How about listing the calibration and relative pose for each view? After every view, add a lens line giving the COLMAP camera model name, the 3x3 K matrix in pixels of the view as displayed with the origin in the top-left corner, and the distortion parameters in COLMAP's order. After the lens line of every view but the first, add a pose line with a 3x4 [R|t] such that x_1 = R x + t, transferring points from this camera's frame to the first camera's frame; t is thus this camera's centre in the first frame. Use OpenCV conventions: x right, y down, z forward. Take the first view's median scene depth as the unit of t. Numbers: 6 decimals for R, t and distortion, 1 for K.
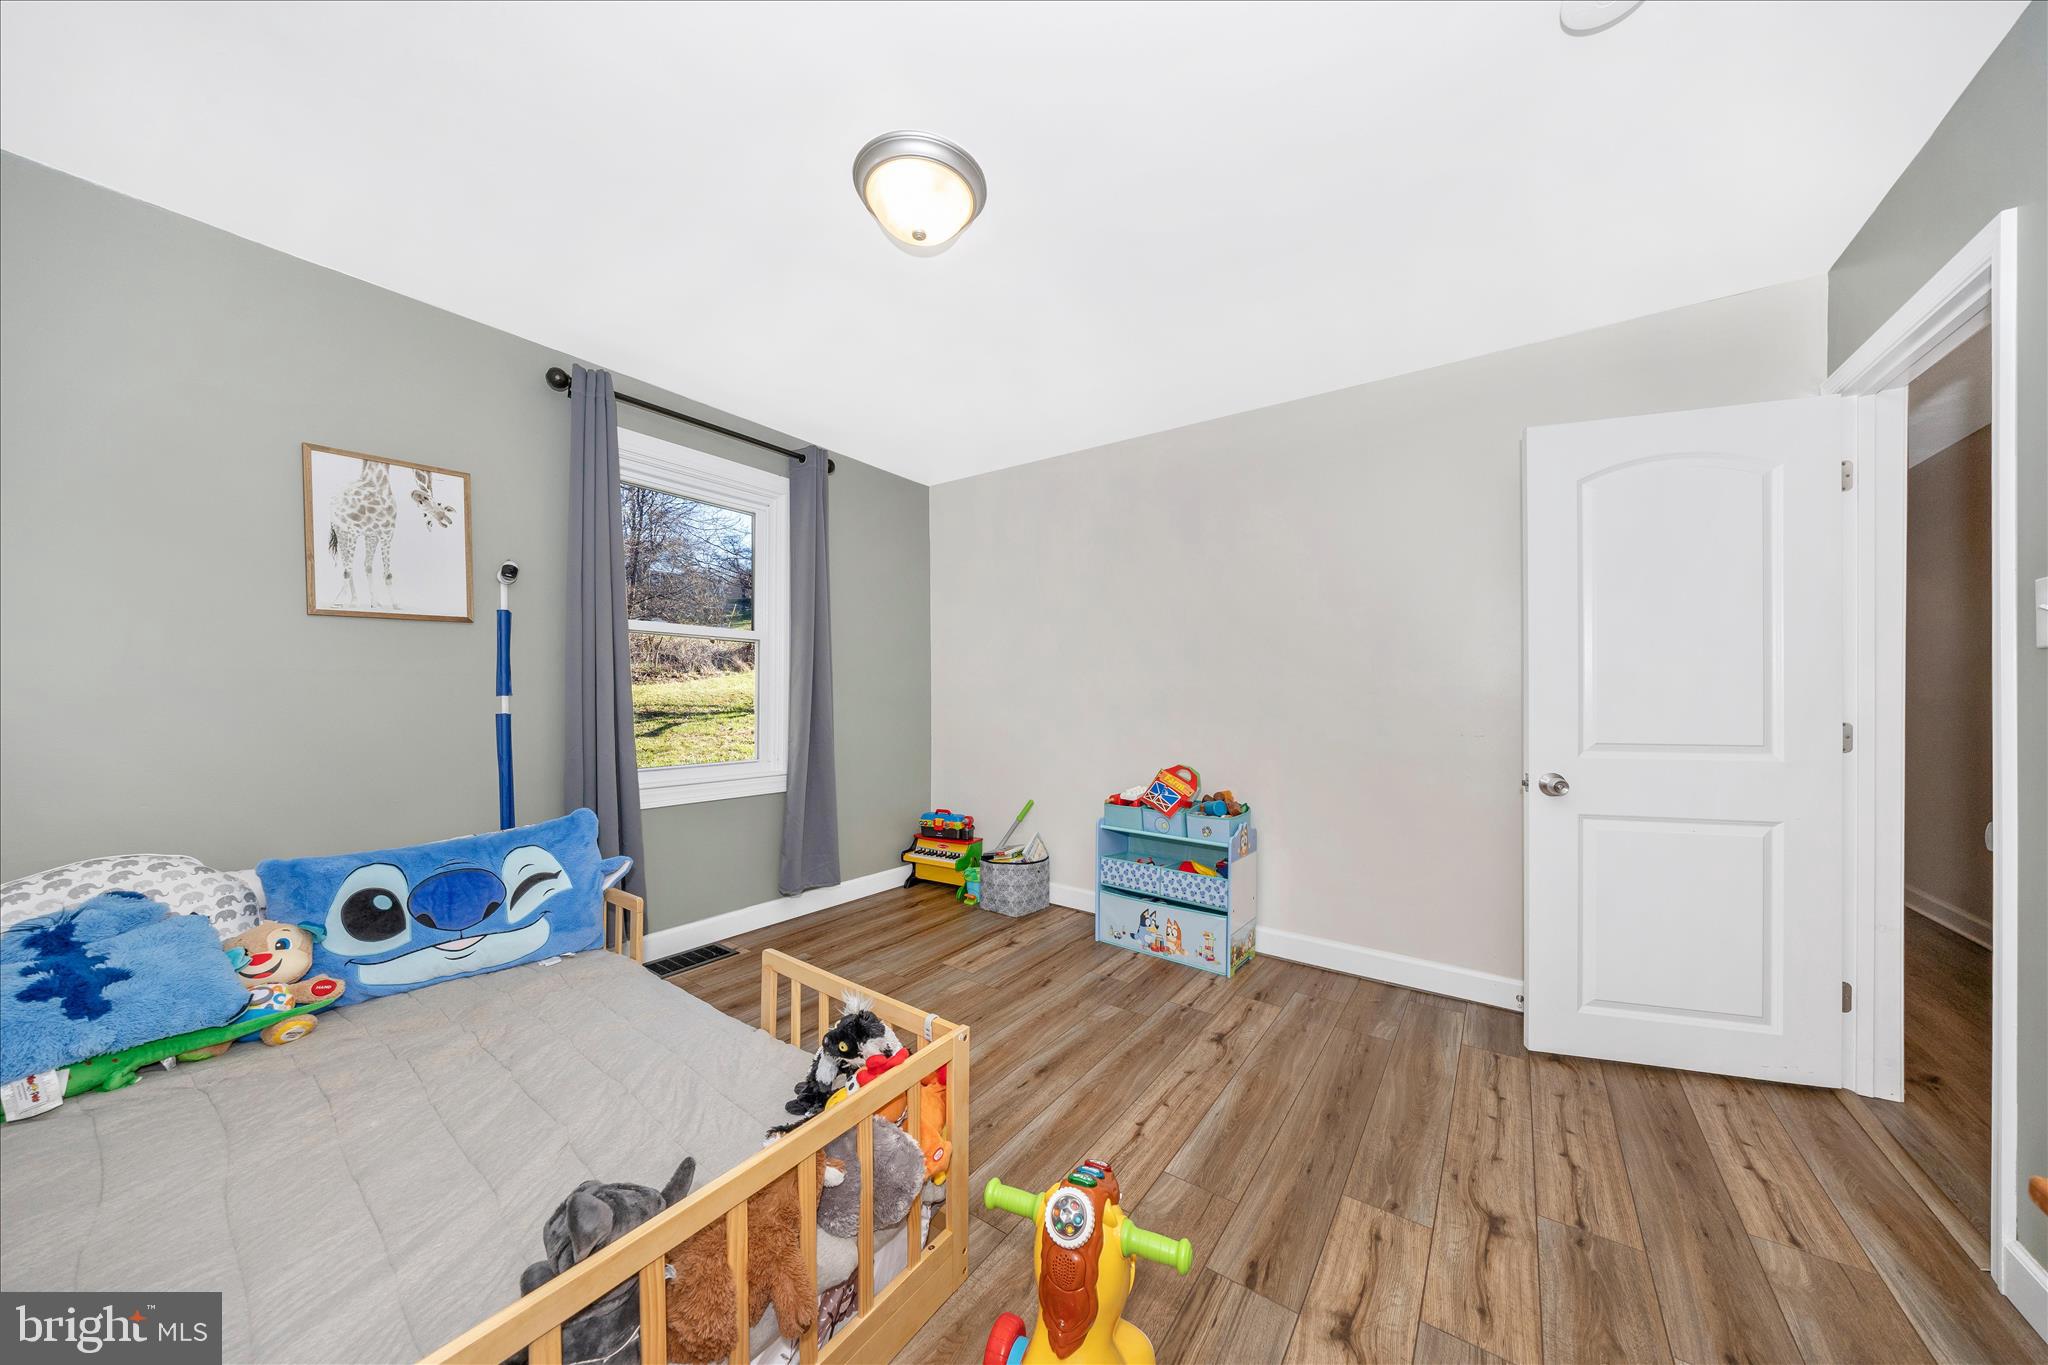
lens RADIAL K [[684.7, 0, 1024.0], [0, 684.7, 682.5], [0, 0, 1]] dist [0.002028, -0.000169]
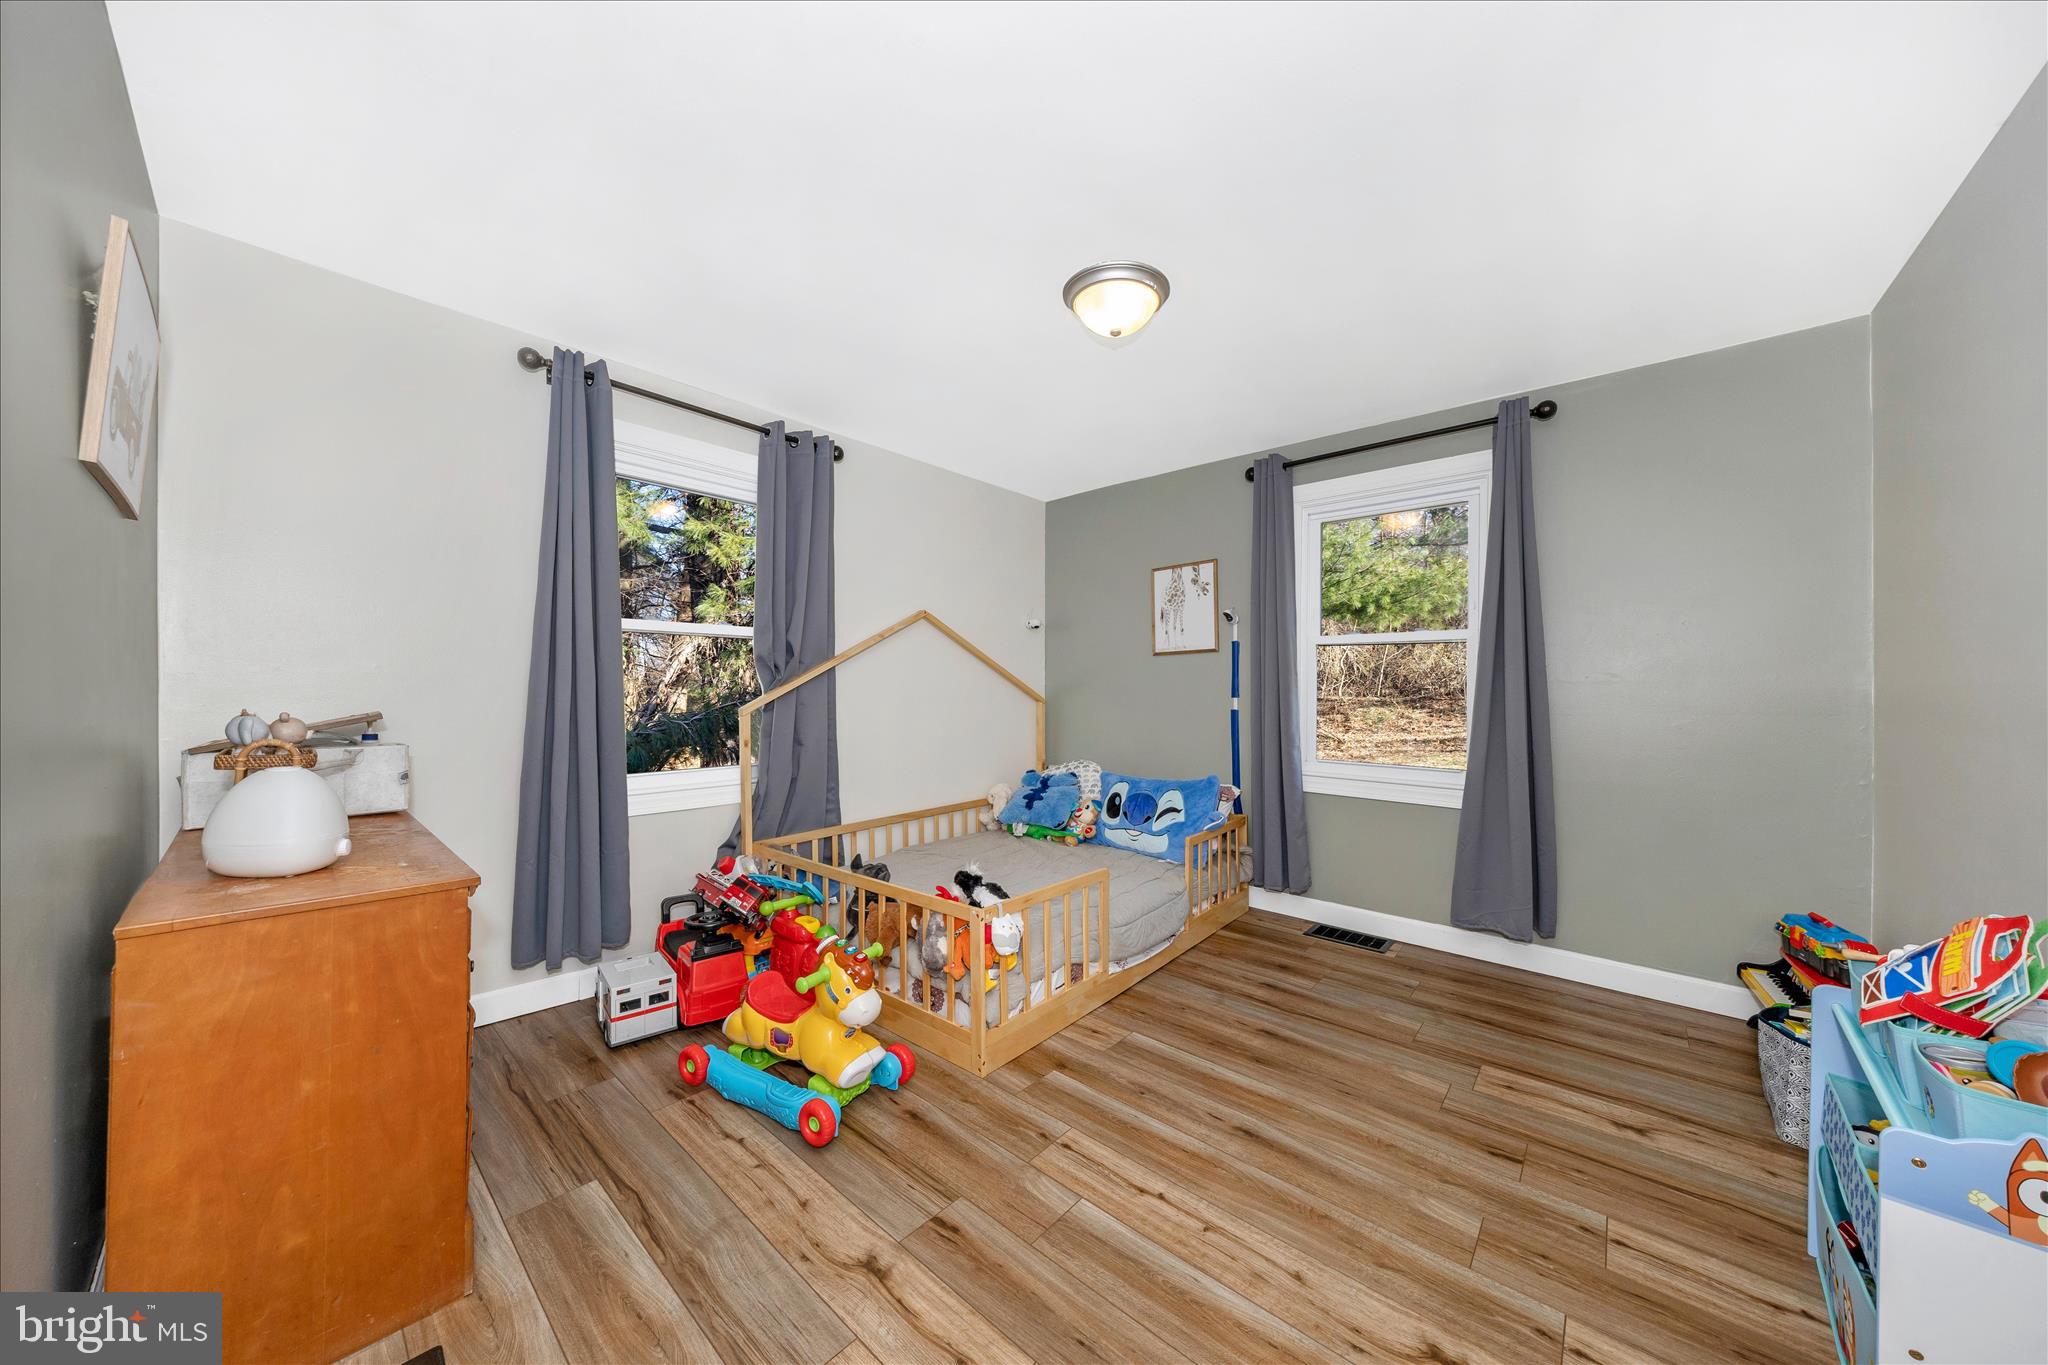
lens RADIAL K [[684.7, 0, 1024.0], [0, 684.7, 682.5], [0, 0, 1]] dist [0.002028, -0.000169]
pose [[-0.100748, -0.017056, -0.994766, 0.940747], [0.007098, 0.999815, -0.017861, 0.010790], [0.994887, -0.008861, -0.100608, 0.820461]]
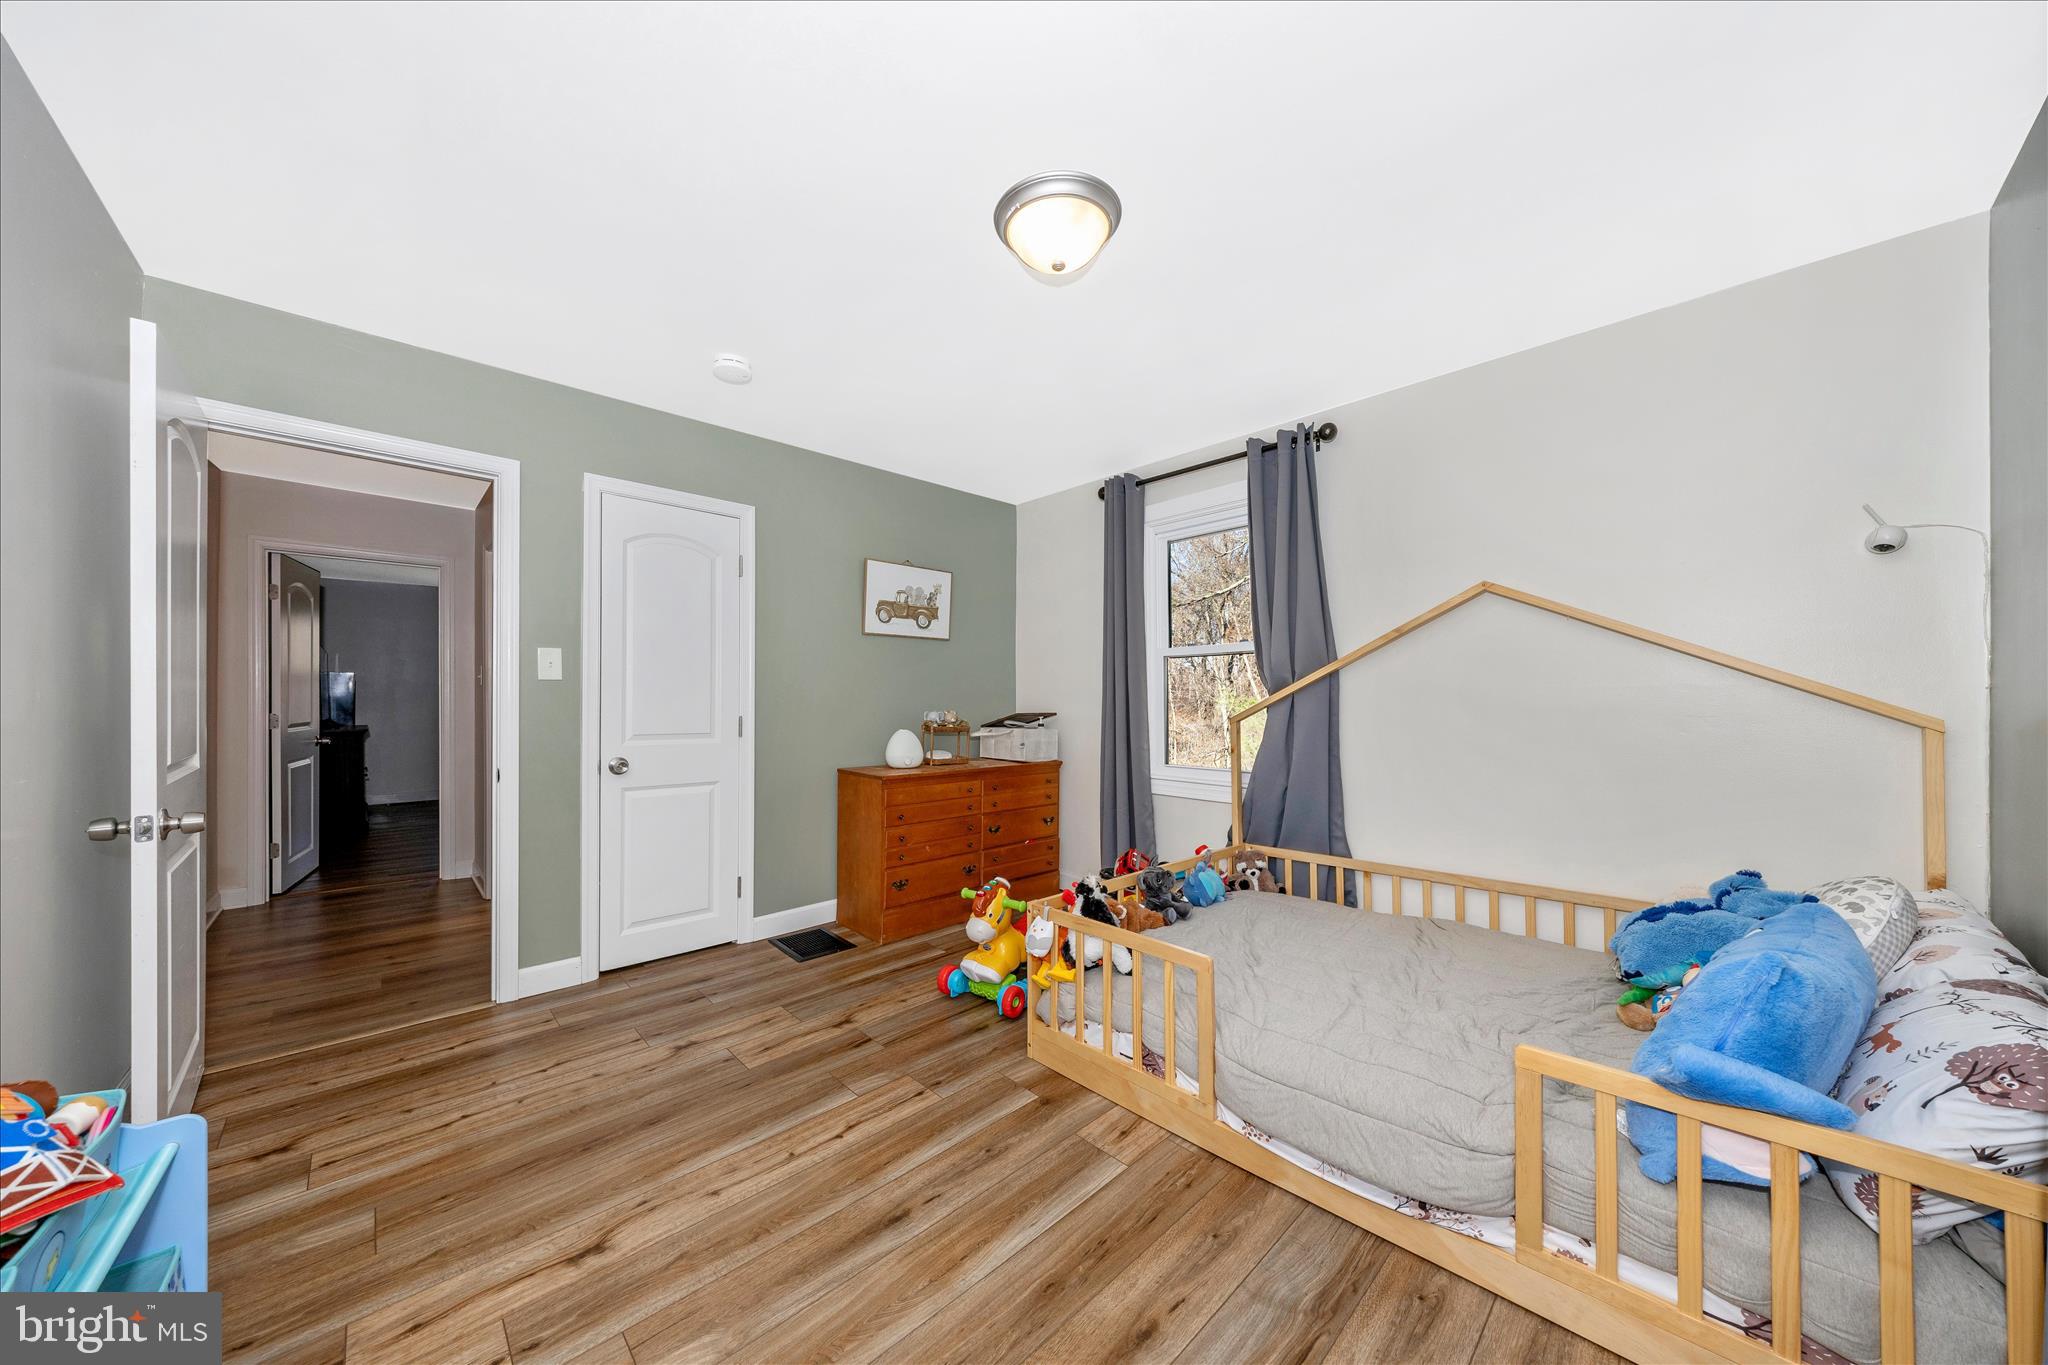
lens RADIAL K [[685.6, 0, 1023.4], [0, 685.6, 708.0], [0, 0, 1]] dist [-0.000623, 0.000002]
pose [[-0.983114, -0.009646, 0.182738, -0.237233], [-0.010860, 0.999925, -0.005643, 0.025739], [-0.182670, -0.007533, -0.983145, 1.717679]]
